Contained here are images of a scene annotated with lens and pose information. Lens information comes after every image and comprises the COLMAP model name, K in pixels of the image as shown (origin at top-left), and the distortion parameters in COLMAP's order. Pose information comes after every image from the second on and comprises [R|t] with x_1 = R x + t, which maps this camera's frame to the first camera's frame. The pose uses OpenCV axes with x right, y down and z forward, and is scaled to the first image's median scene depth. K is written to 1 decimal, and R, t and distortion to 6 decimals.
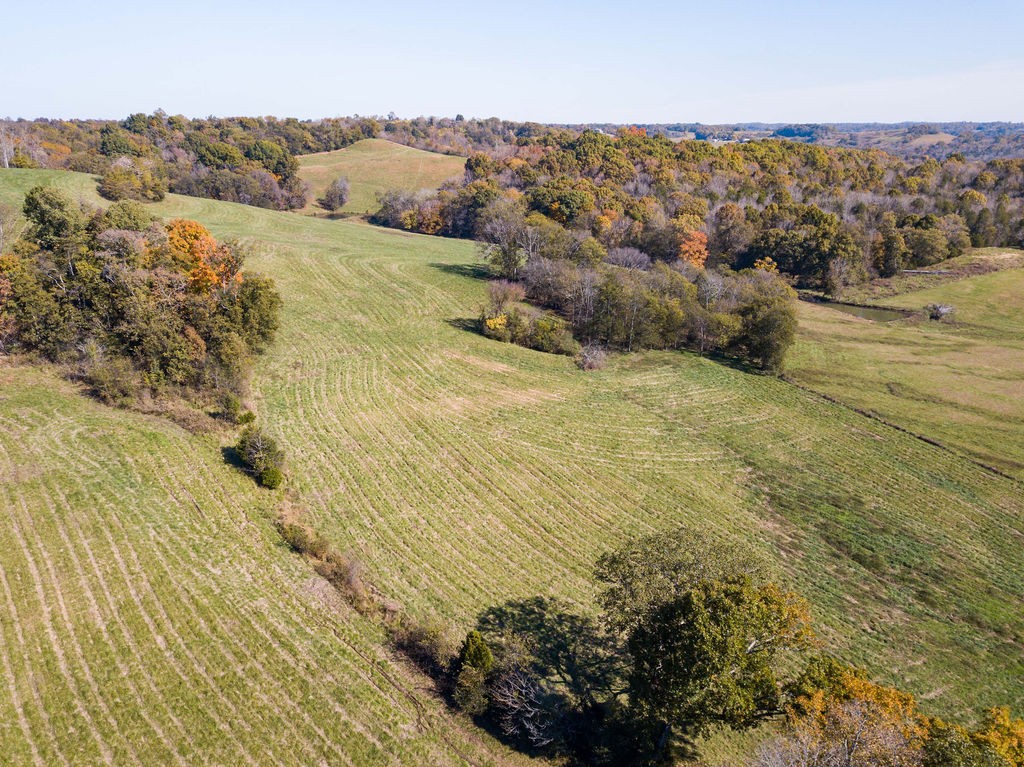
lens RADIAL K [[812.8, 0, 504.9], [0, 812.8, 384.2], [0, 0, 1]] dist [0.020494, -0.004831]
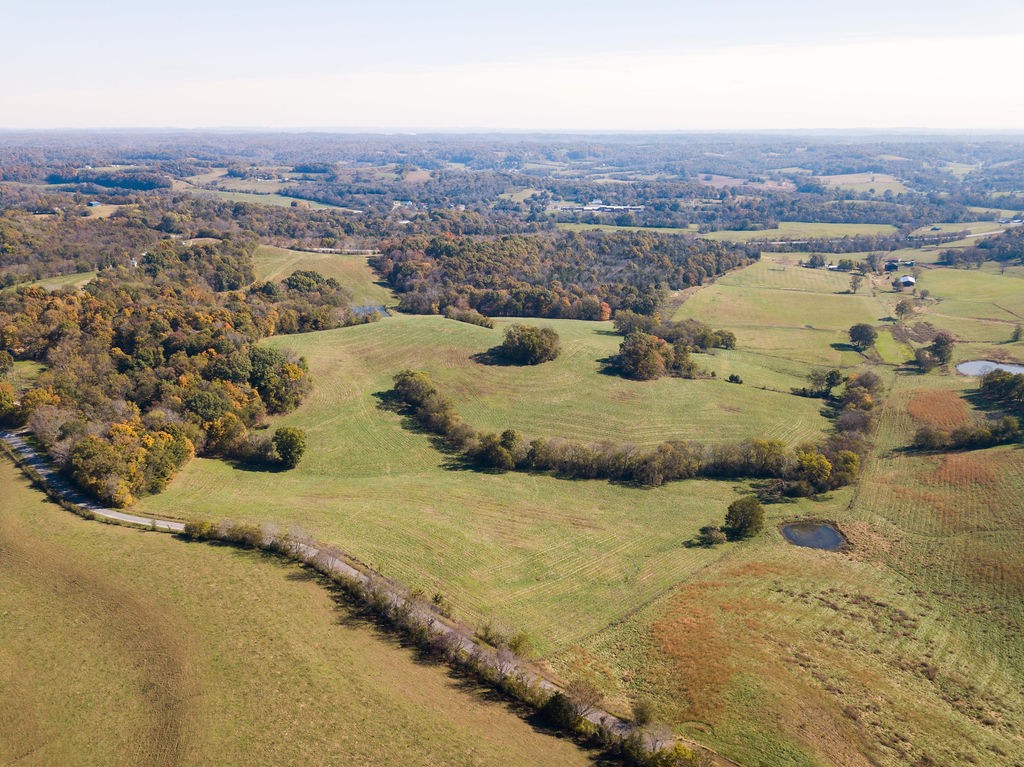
lens RADIAL K [[800.7, 0, 505.2], [0, 800.7, 387.8], [0, 0, 1]] dist [0.016045, -0.000755]
pose [[0.756866, -0.201966, 0.621582, -1.908960], [0.192871, 0.977721, 0.082836, -0.234030], [-0.624464, 0.057189, 0.778957, -0.852132]]
